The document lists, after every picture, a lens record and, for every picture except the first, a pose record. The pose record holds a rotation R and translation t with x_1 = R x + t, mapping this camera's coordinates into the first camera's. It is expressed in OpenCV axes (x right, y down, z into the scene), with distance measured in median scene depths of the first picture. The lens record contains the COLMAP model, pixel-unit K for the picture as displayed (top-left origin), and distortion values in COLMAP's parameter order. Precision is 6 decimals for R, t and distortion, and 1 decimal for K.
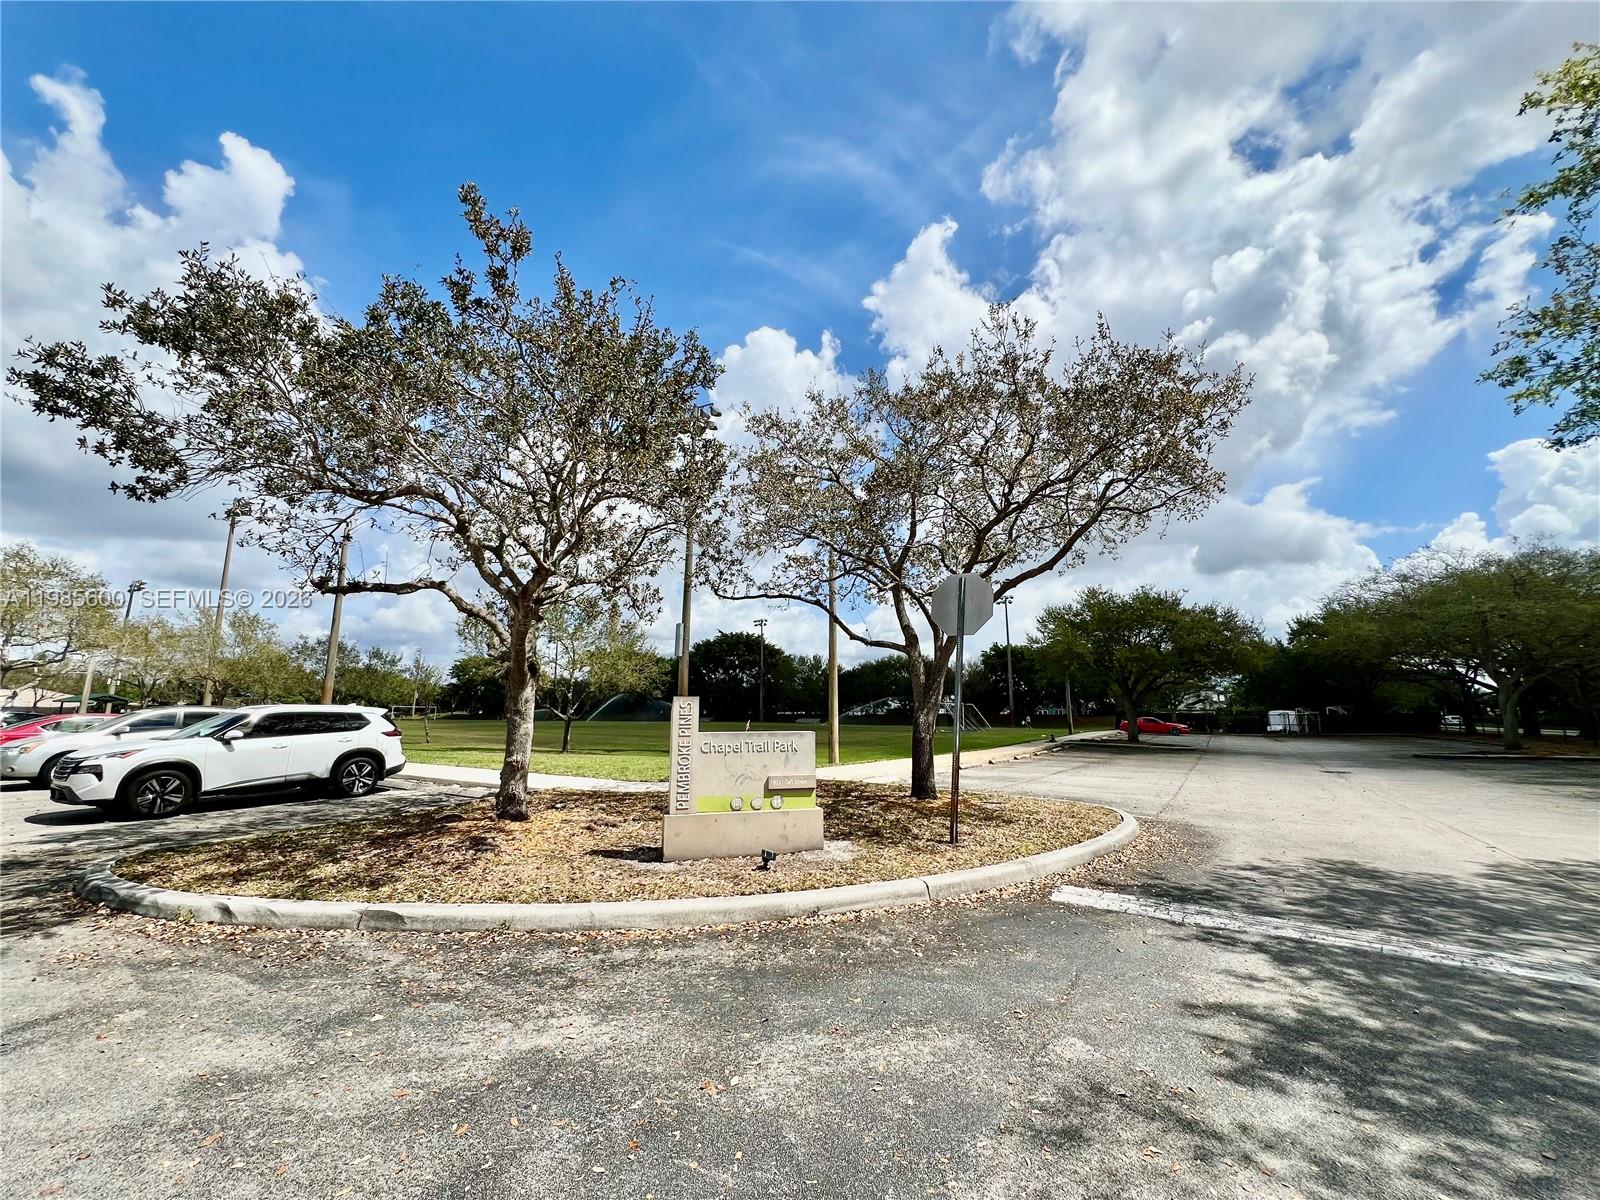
lens RADIAL K [[639.5, 0, 794.6], [0, 639.5, 598.2], [0, 0, 1]] dist [-0.000666, -0.000610]
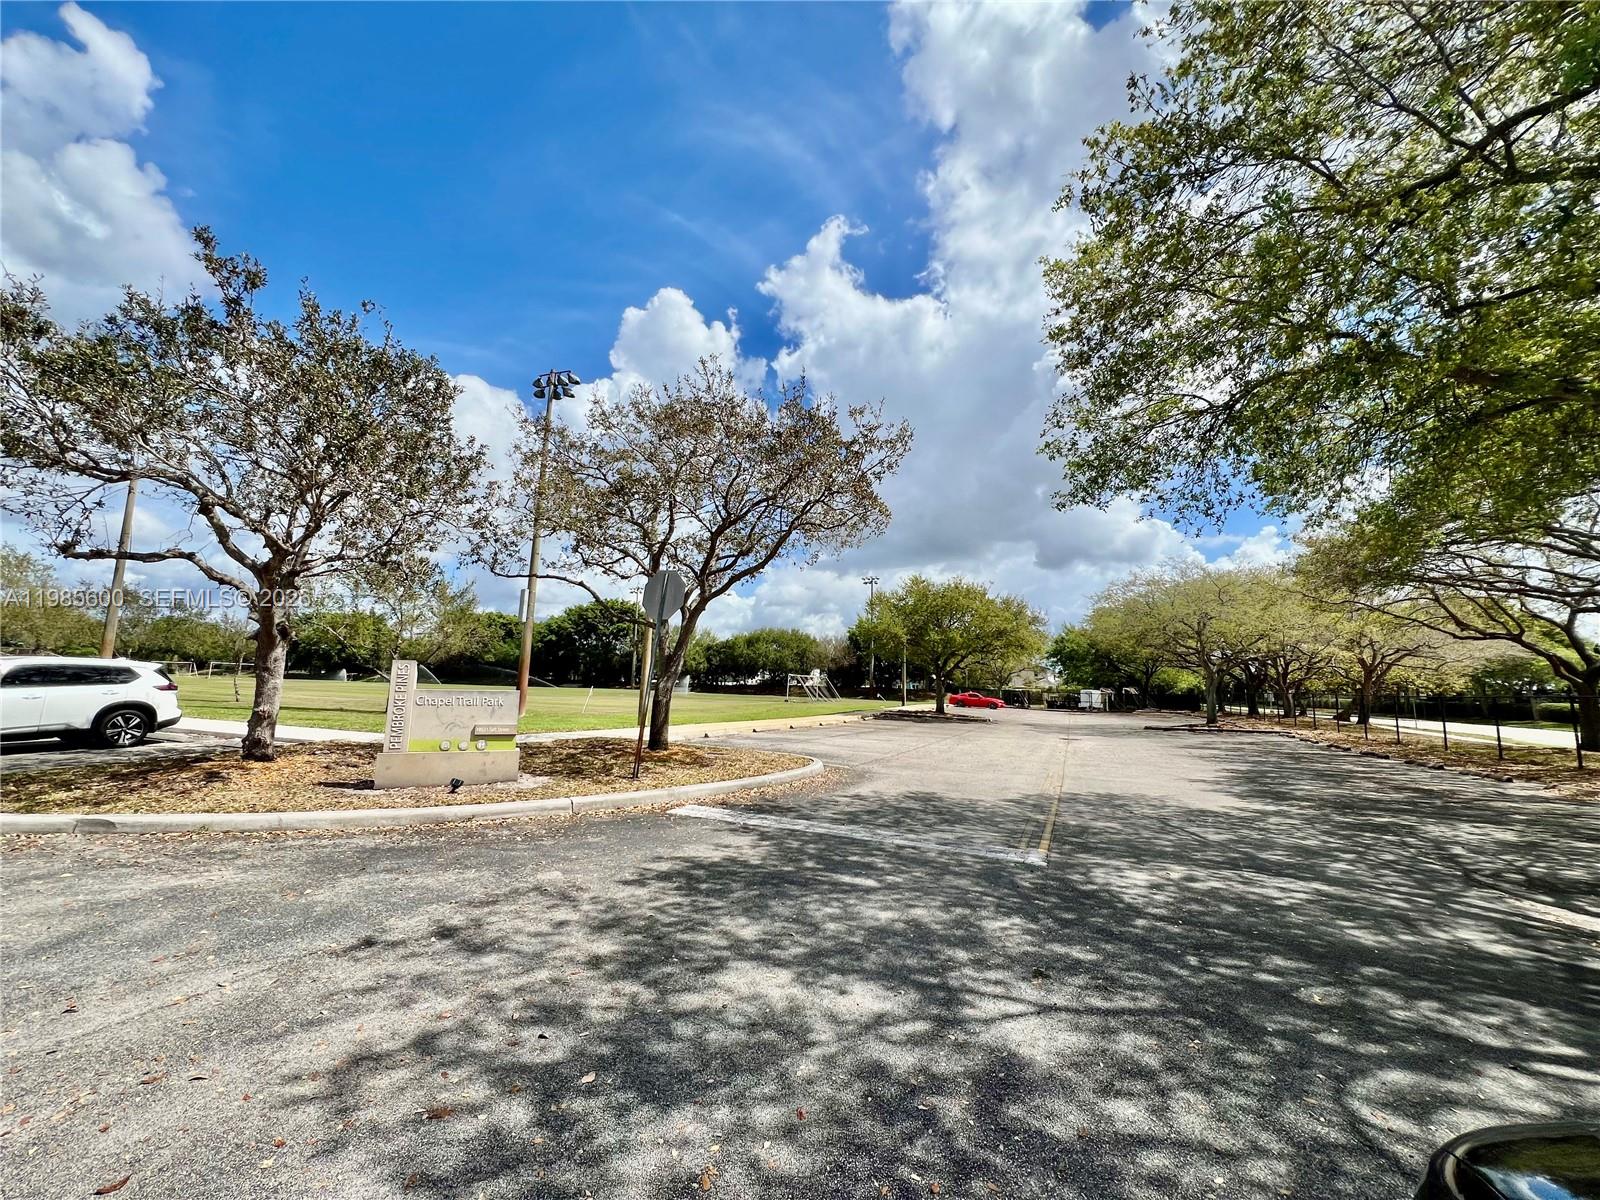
lens RADIAL K [[639.5, 0, 797.2], [0, 639.5, 598.5], [0, 0, 1]] dist [-0.000666, -0.000610]
pose [[0.983422, 0.048188, 0.174809, 0.281741], [-0.056138, 0.997588, 0.040818, -0.046760], [-0.172421, -0.049955, 0.983756, -0.274376]]
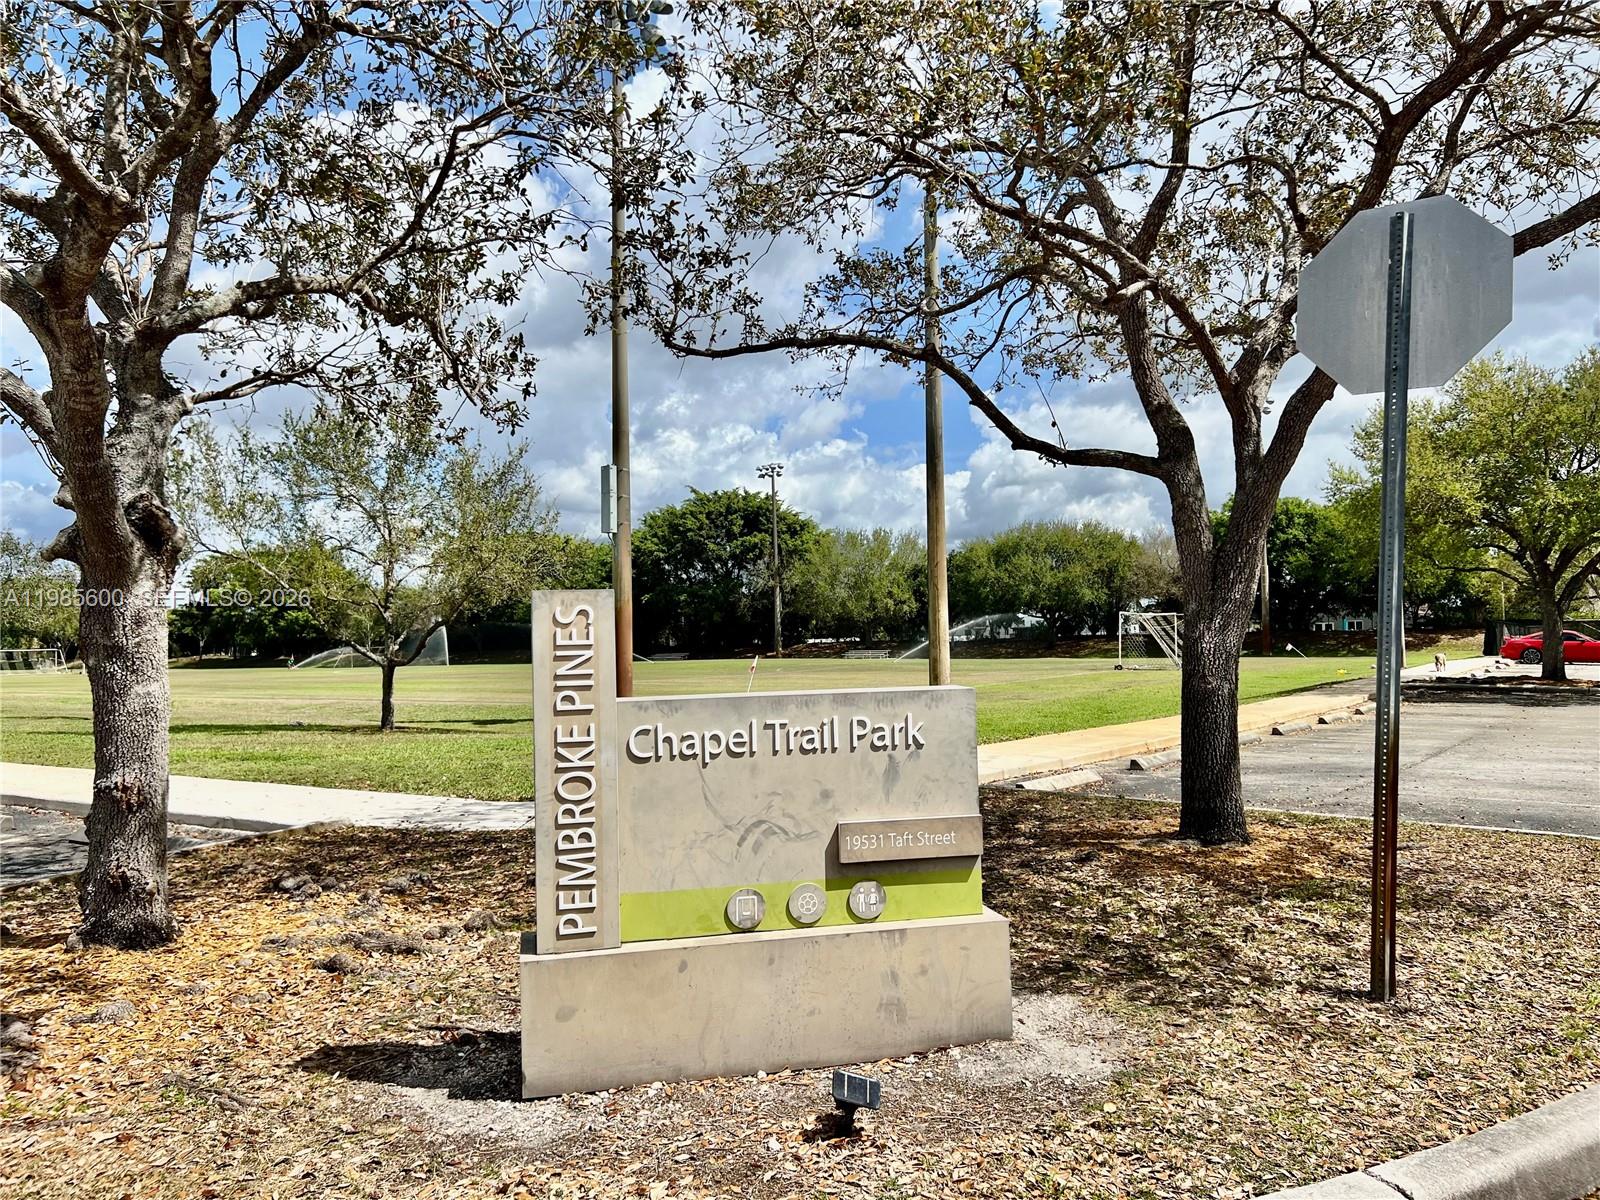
lens RADIAL K [[1207.1, 0, 799.0], [0, 1207.1, 600.2], [0, 0, 1]] dist [0.029362, -0.005397]
pose [[0.999142, -0.026908, -0.031495, -0.030667], [0.031143, 0.989260, 0.142810, 0.061168], [0.027314, -0.143669, 0.989249, 0.324355]]
